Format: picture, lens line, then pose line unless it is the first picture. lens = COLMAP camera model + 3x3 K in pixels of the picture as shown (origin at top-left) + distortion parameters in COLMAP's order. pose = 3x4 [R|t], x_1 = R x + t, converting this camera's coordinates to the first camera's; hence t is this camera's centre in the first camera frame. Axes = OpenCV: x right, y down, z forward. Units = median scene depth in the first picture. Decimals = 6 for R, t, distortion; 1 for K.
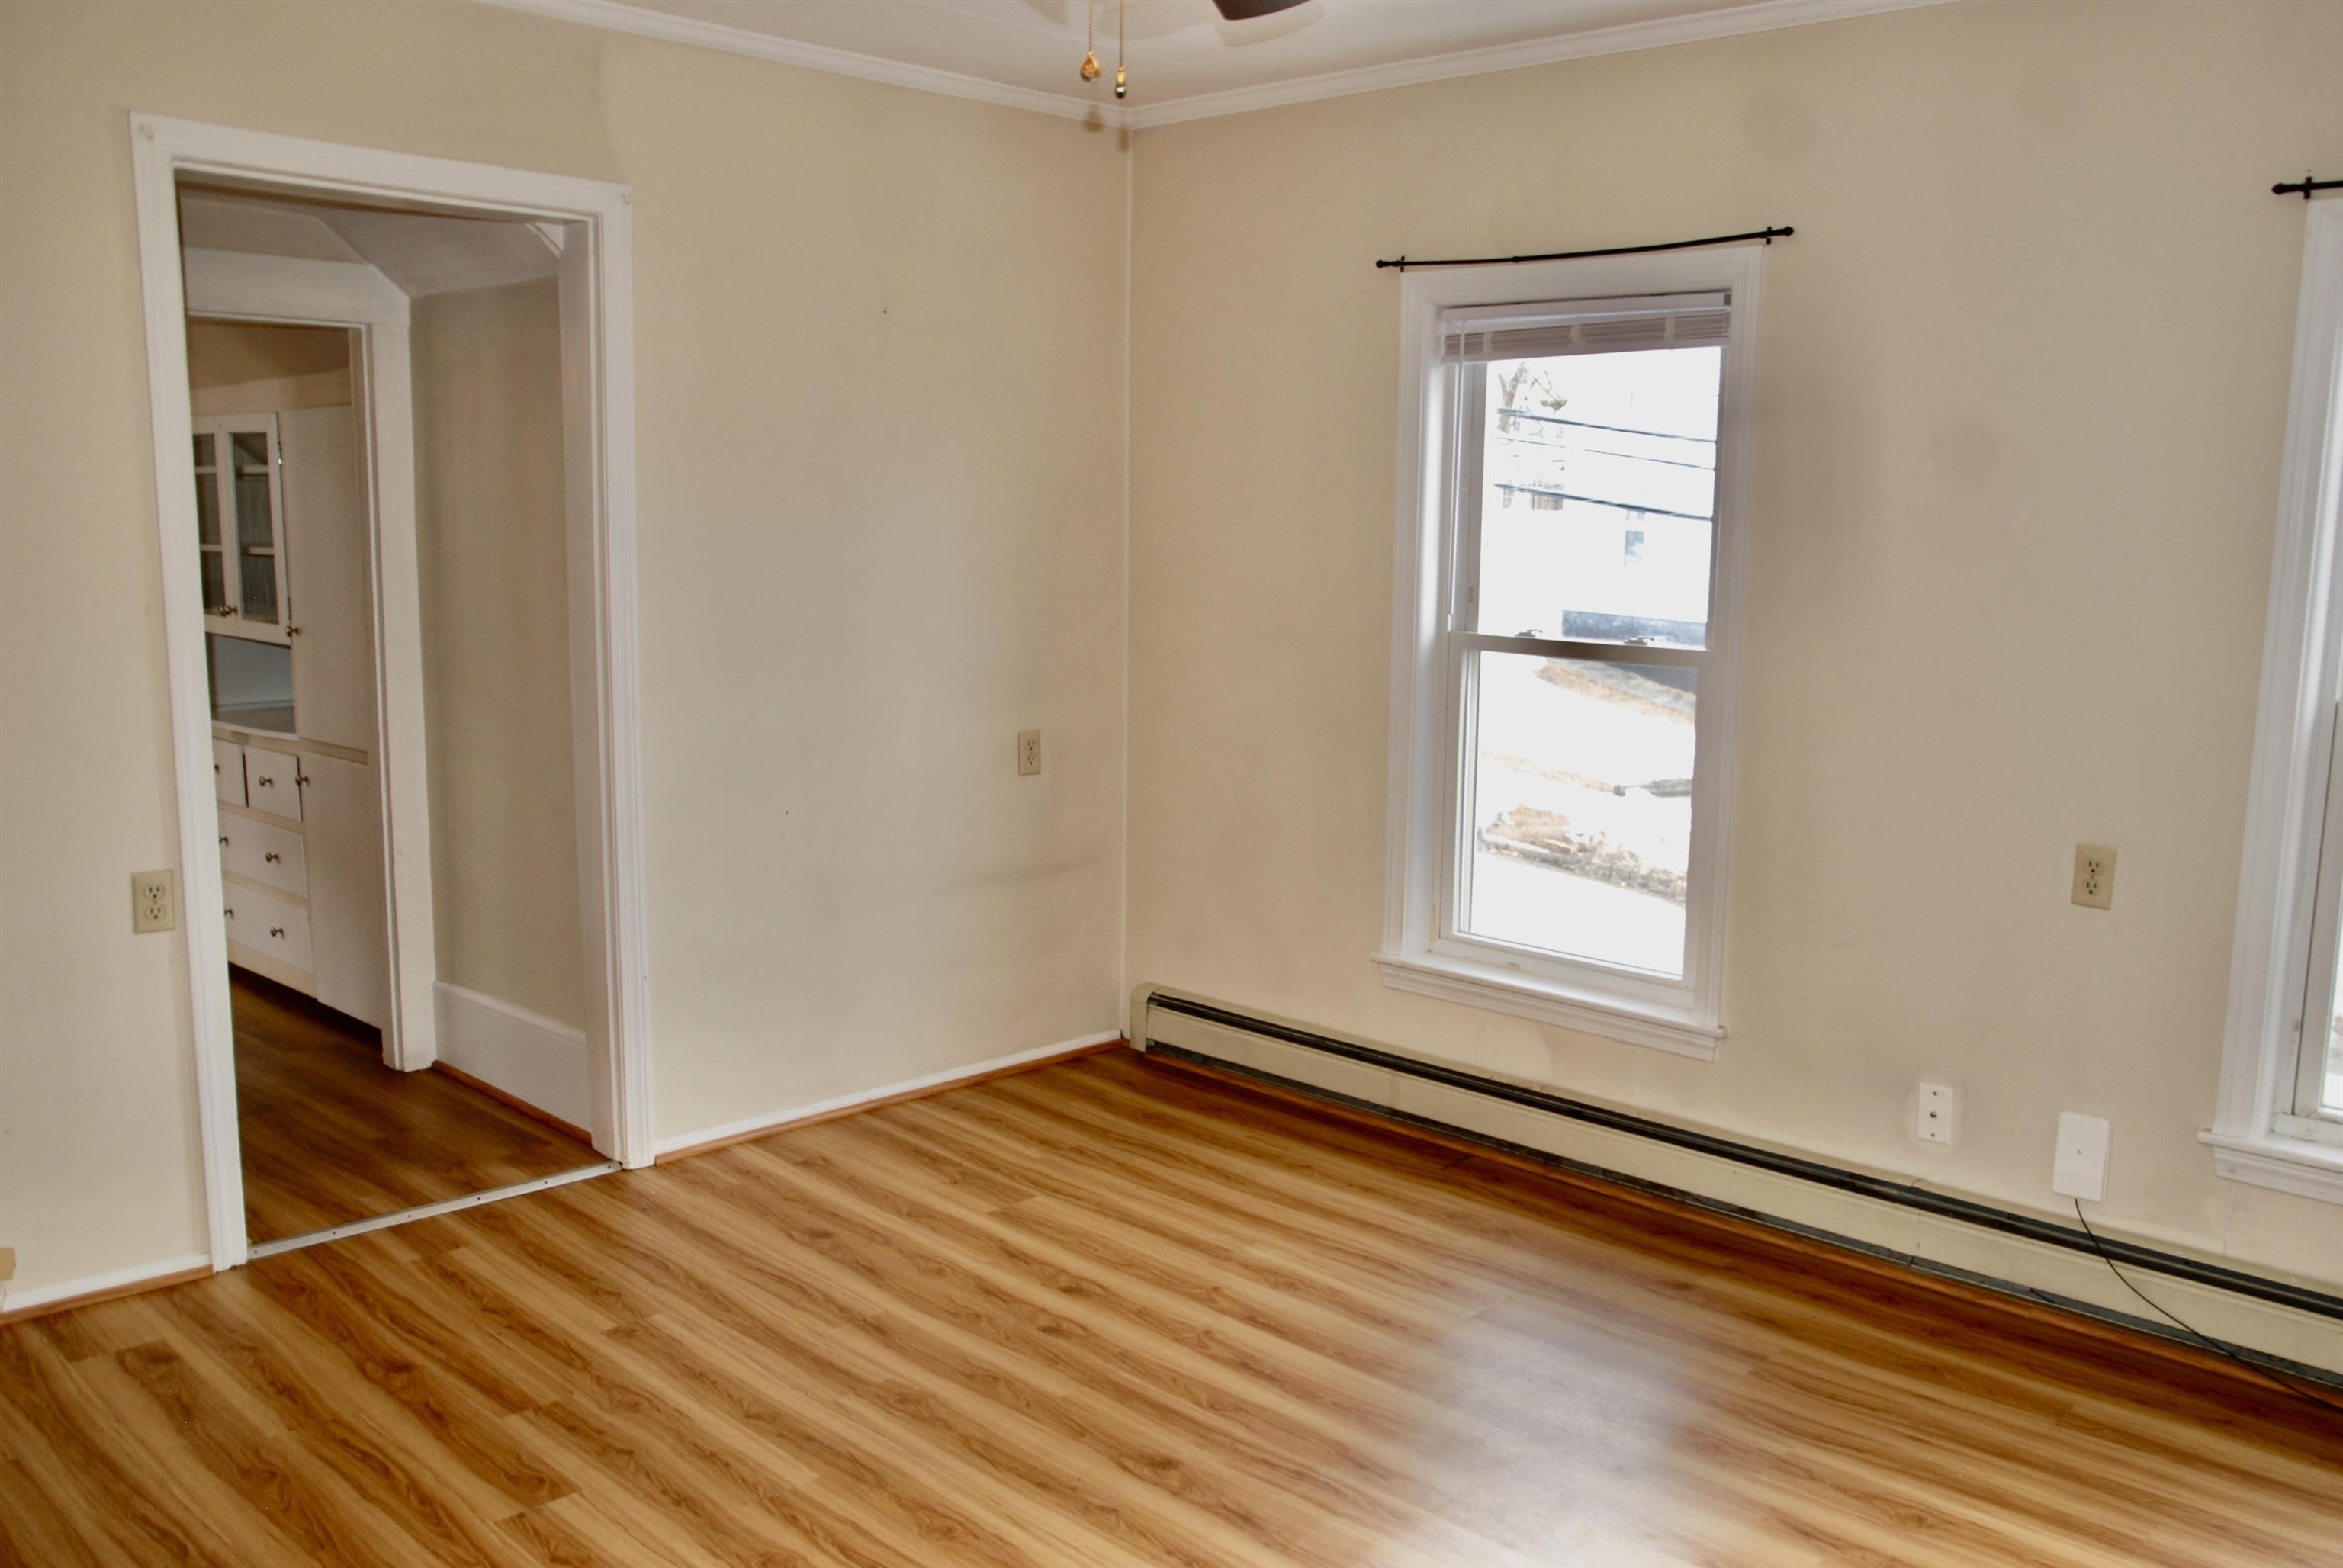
lens RADIAL K [[1997.2, 0, 1210.5], [0, 1997.2, 787.9], [0, 0, 1]] dist [-0.043318, 0.059321]
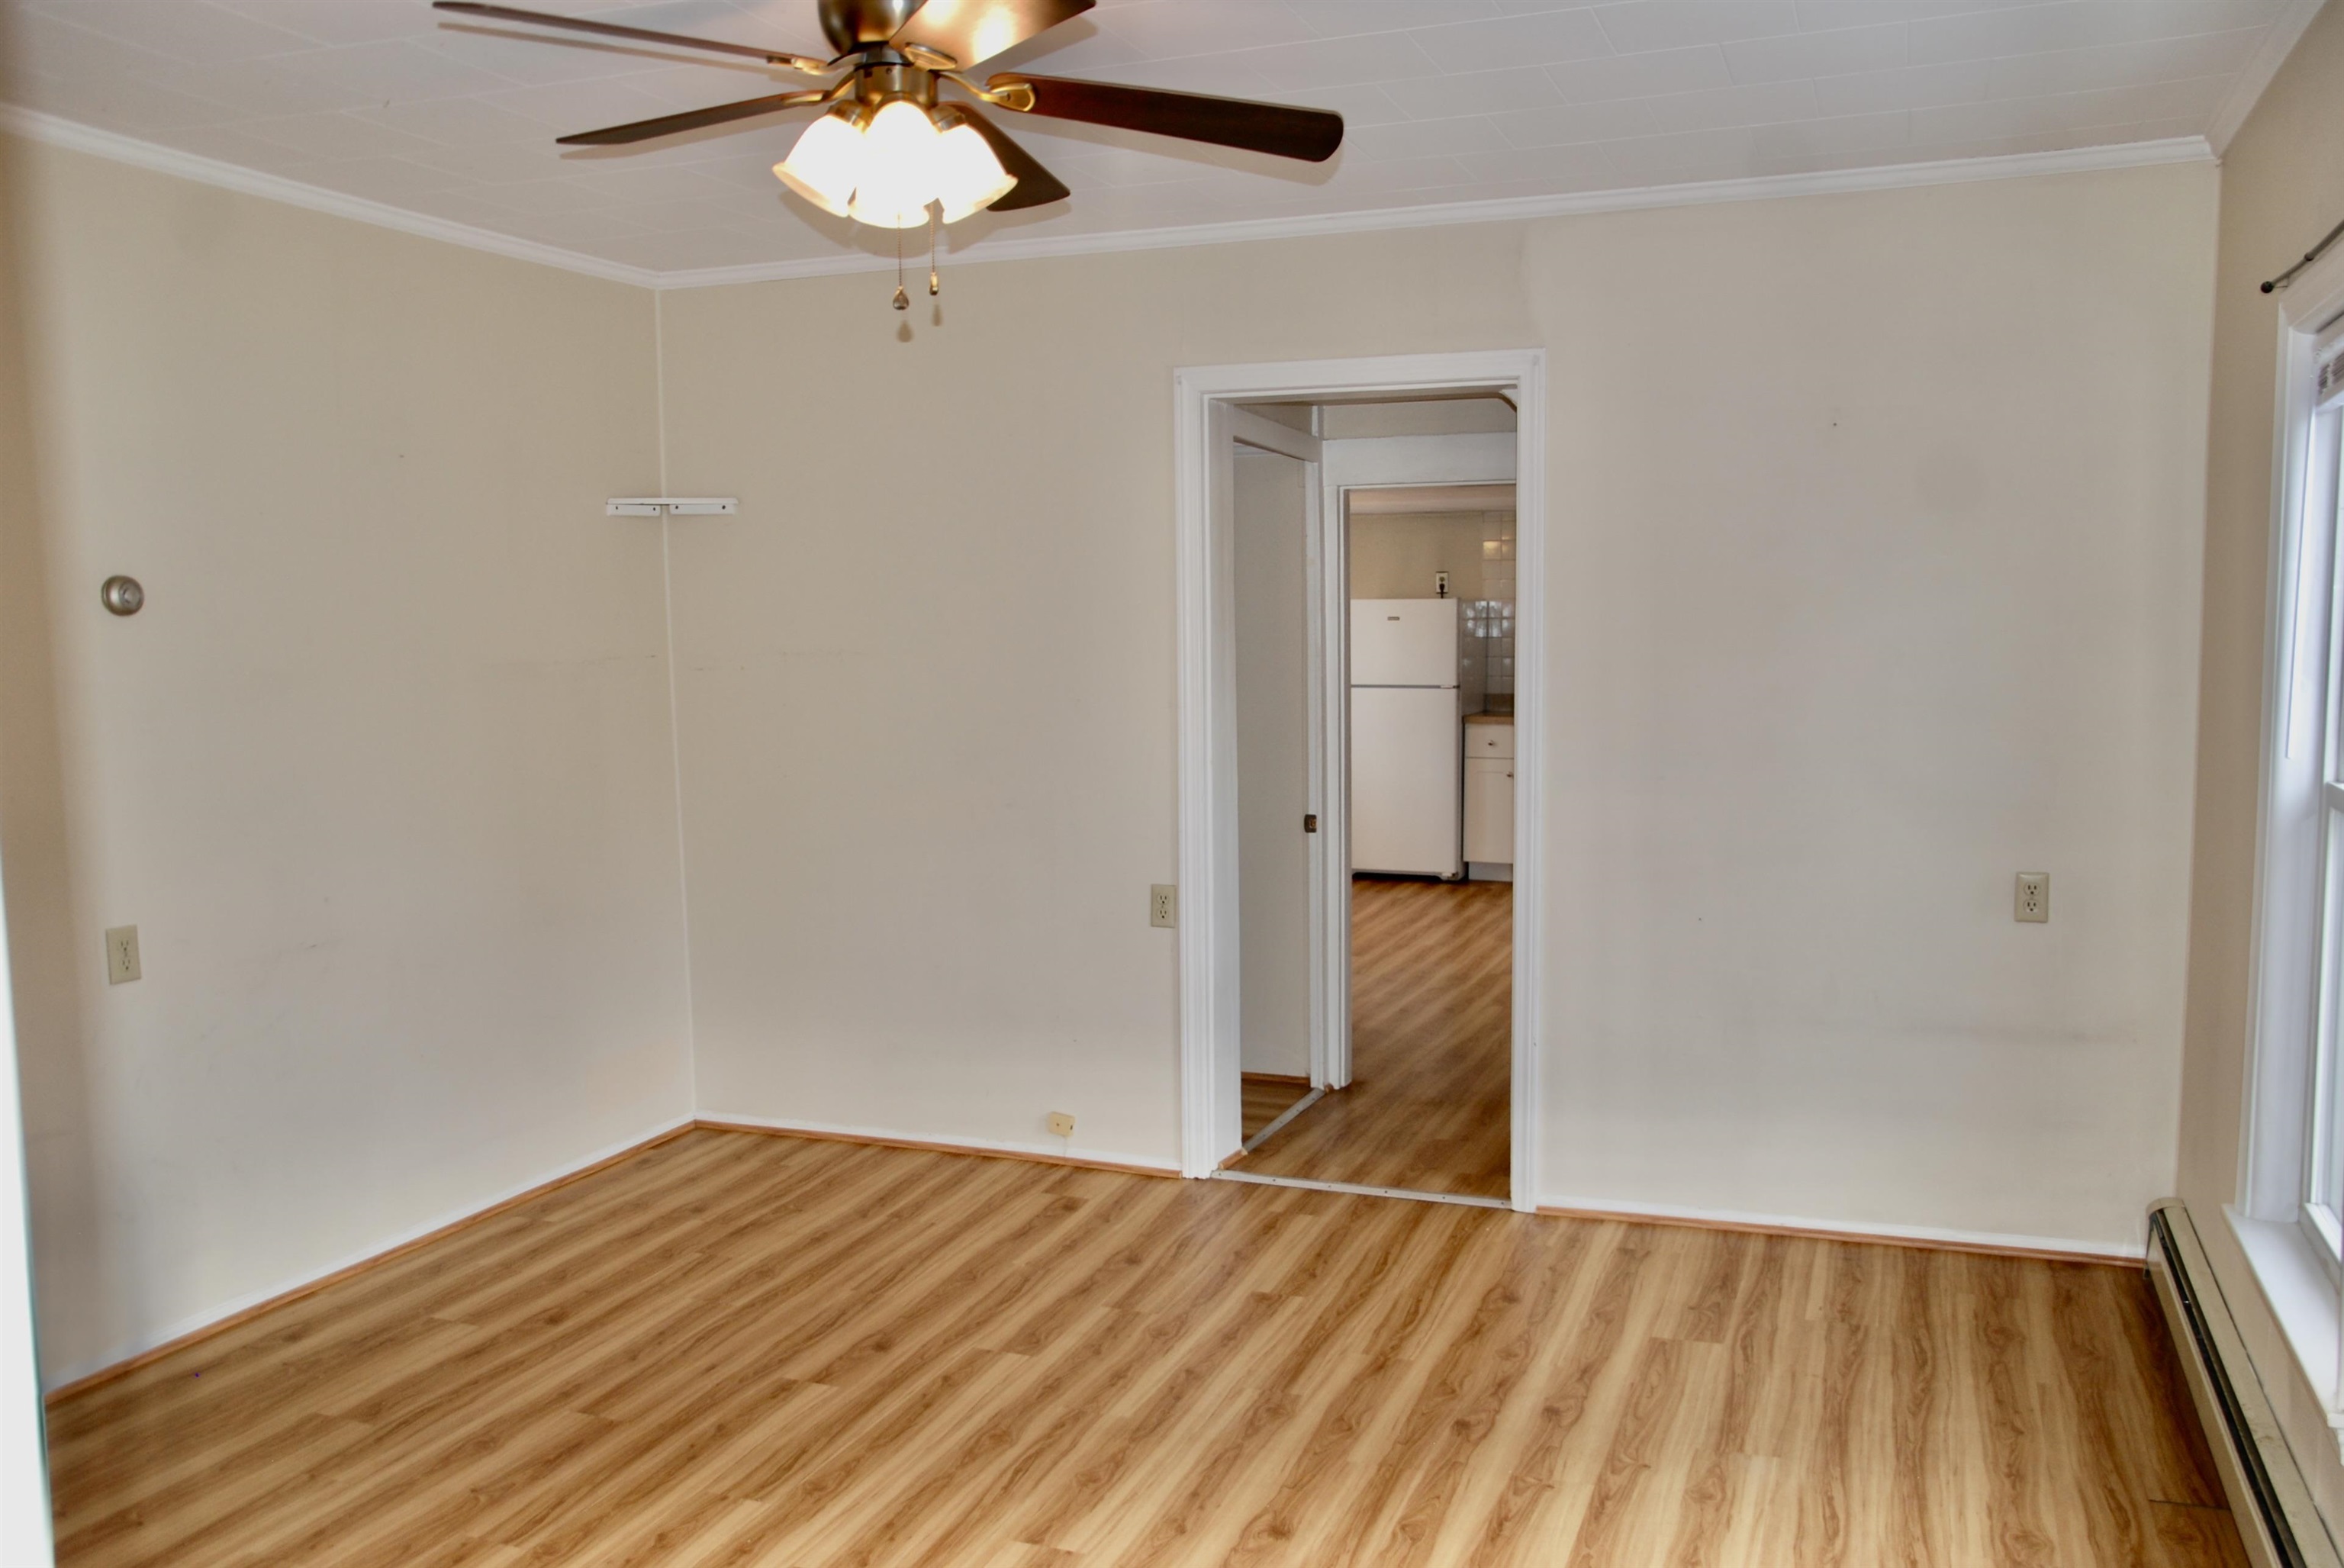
lens RADIAL K [[1915.0, 0, 1181.6], [0, 1915.0, 796.7], [0, 0, 1]] dist [-0.079515, -0.001529]
pose [[0.386974, 0.065058, -0.919793, 0.674118], [-0.112599, 0.993377, 0.022890, -0.049786], [0.915190, 0.094710, 0.391737, 0.415926]]
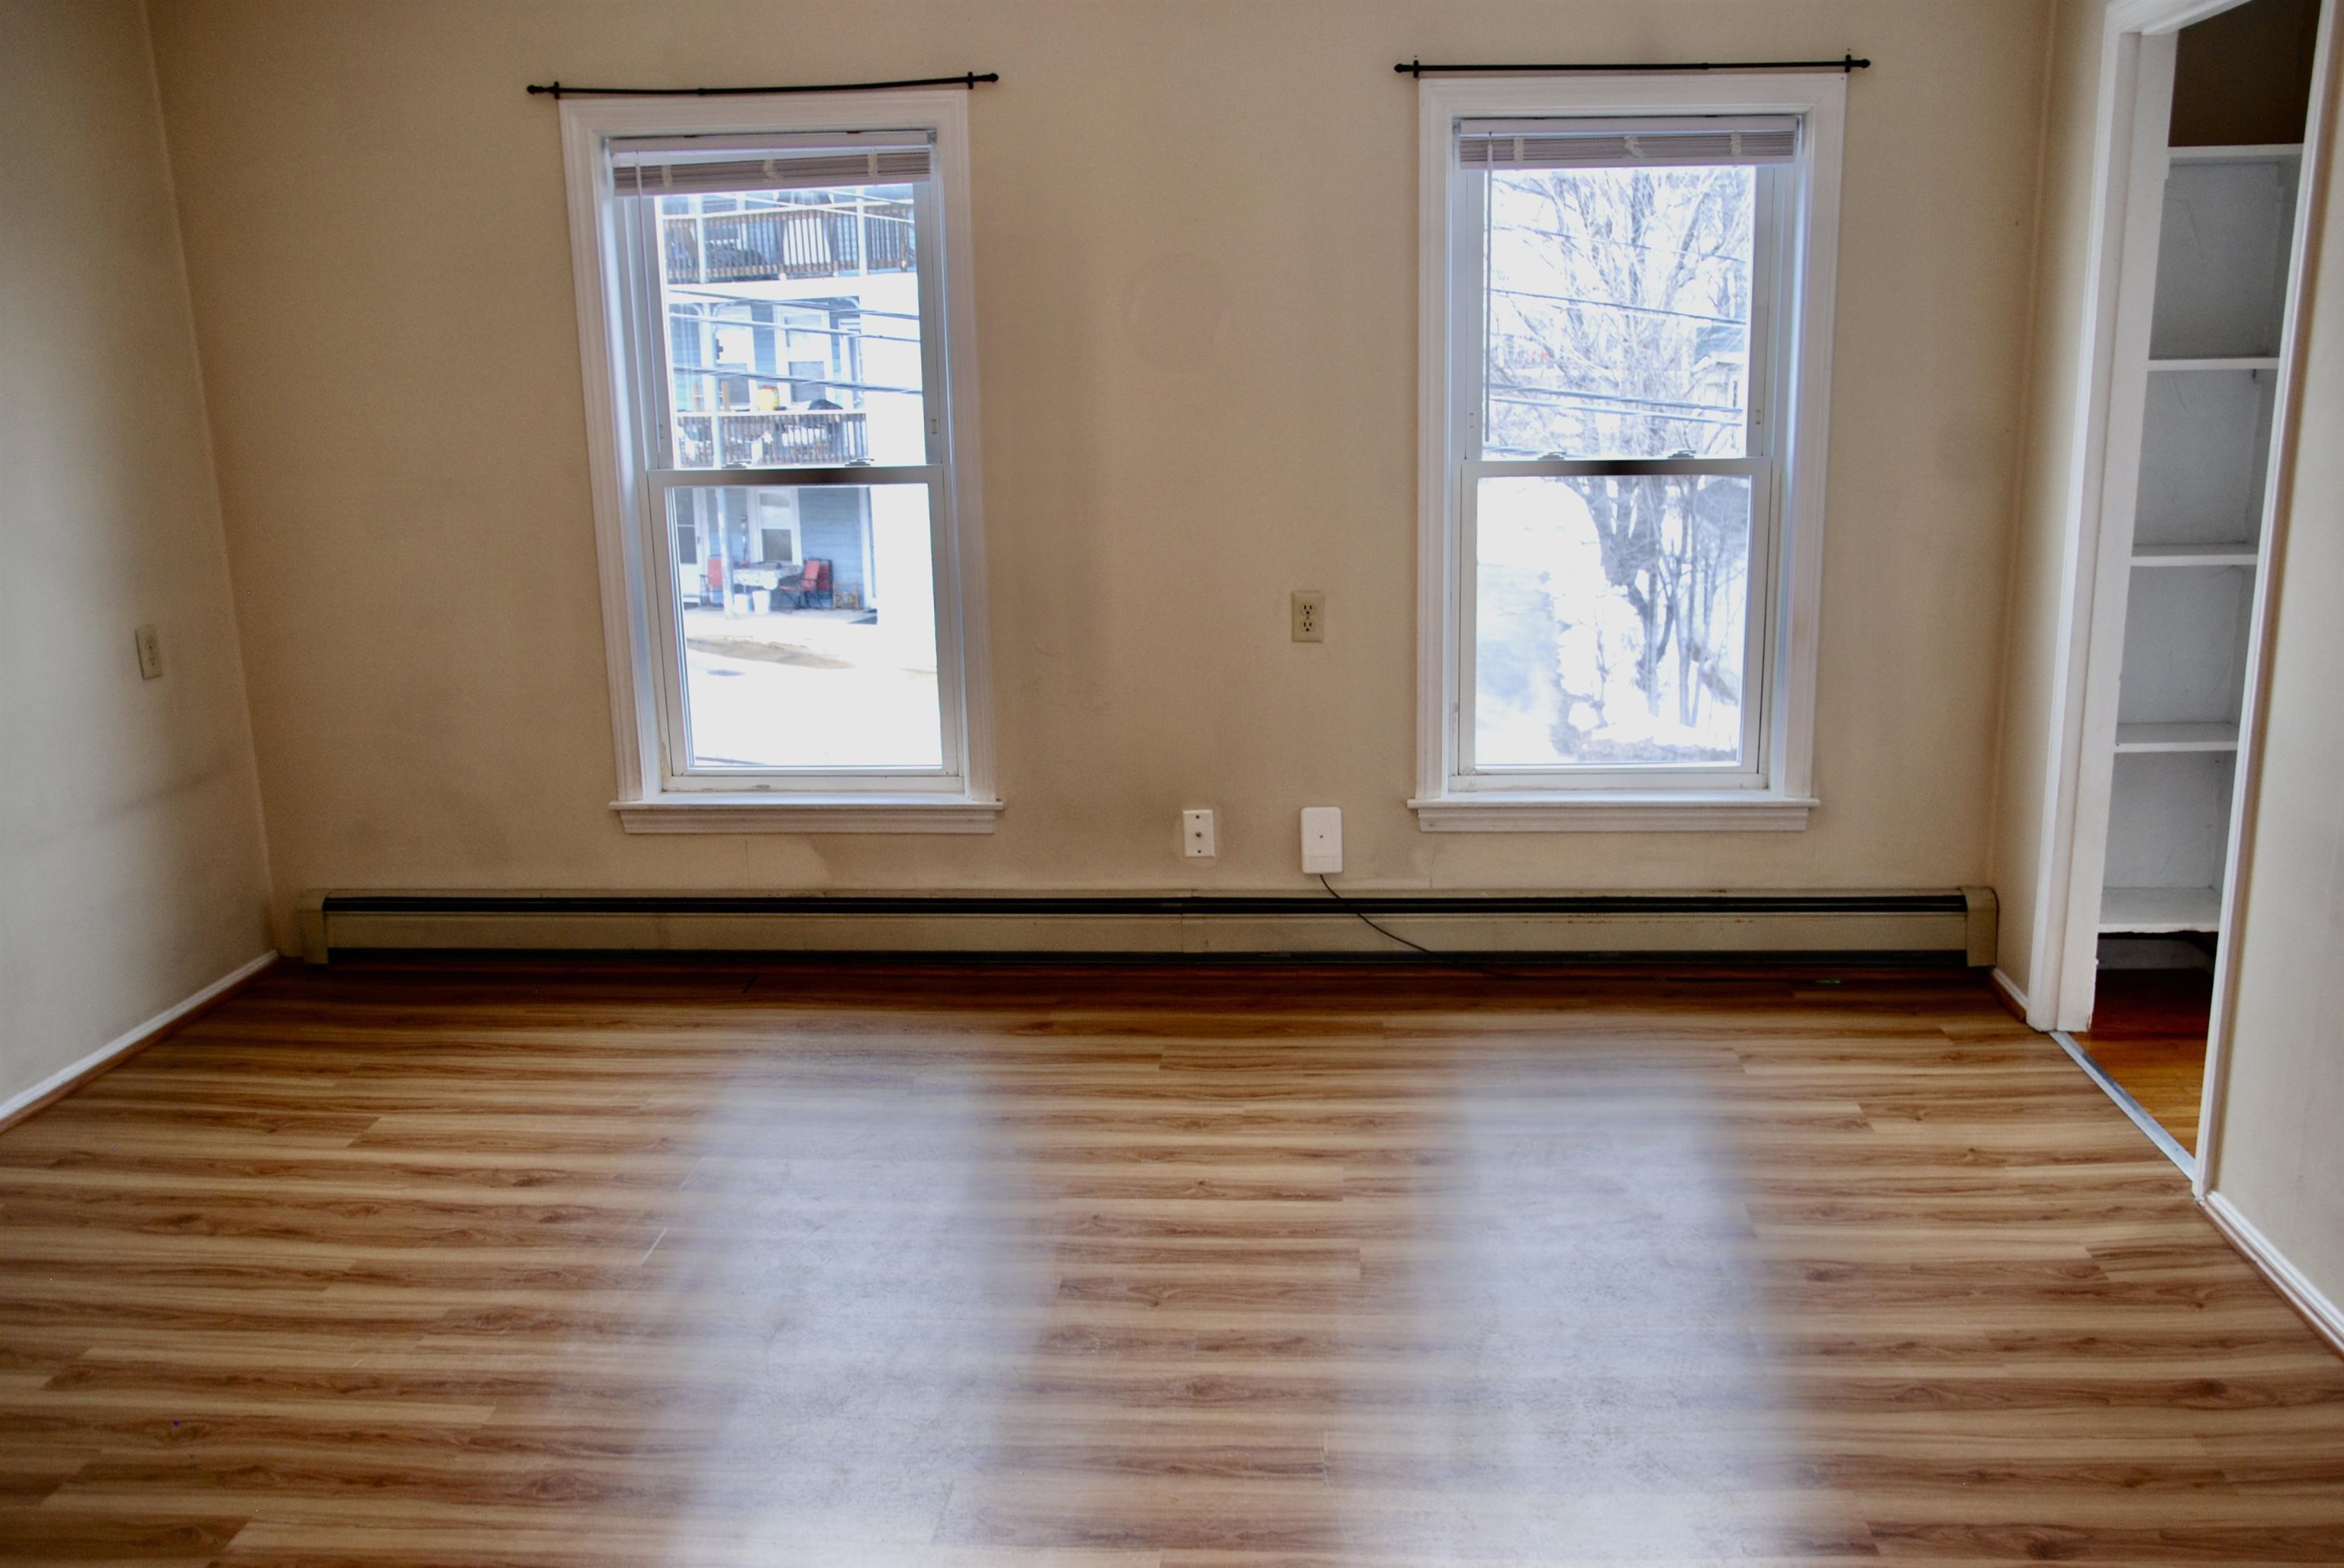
lens RADIAL K [[1998.1, 0, 1234.1], [0, 1998.1, 788.2], [0, 0, 1]] dist [-0.043318, 0.059321]
pose [[0.764018, -0.174931, 0.621028, -0.354534], [0.123621, 0.984400, 0.125200, -0.011902], [-0.633242, -0.018883, 0.773724, 0.047069]]
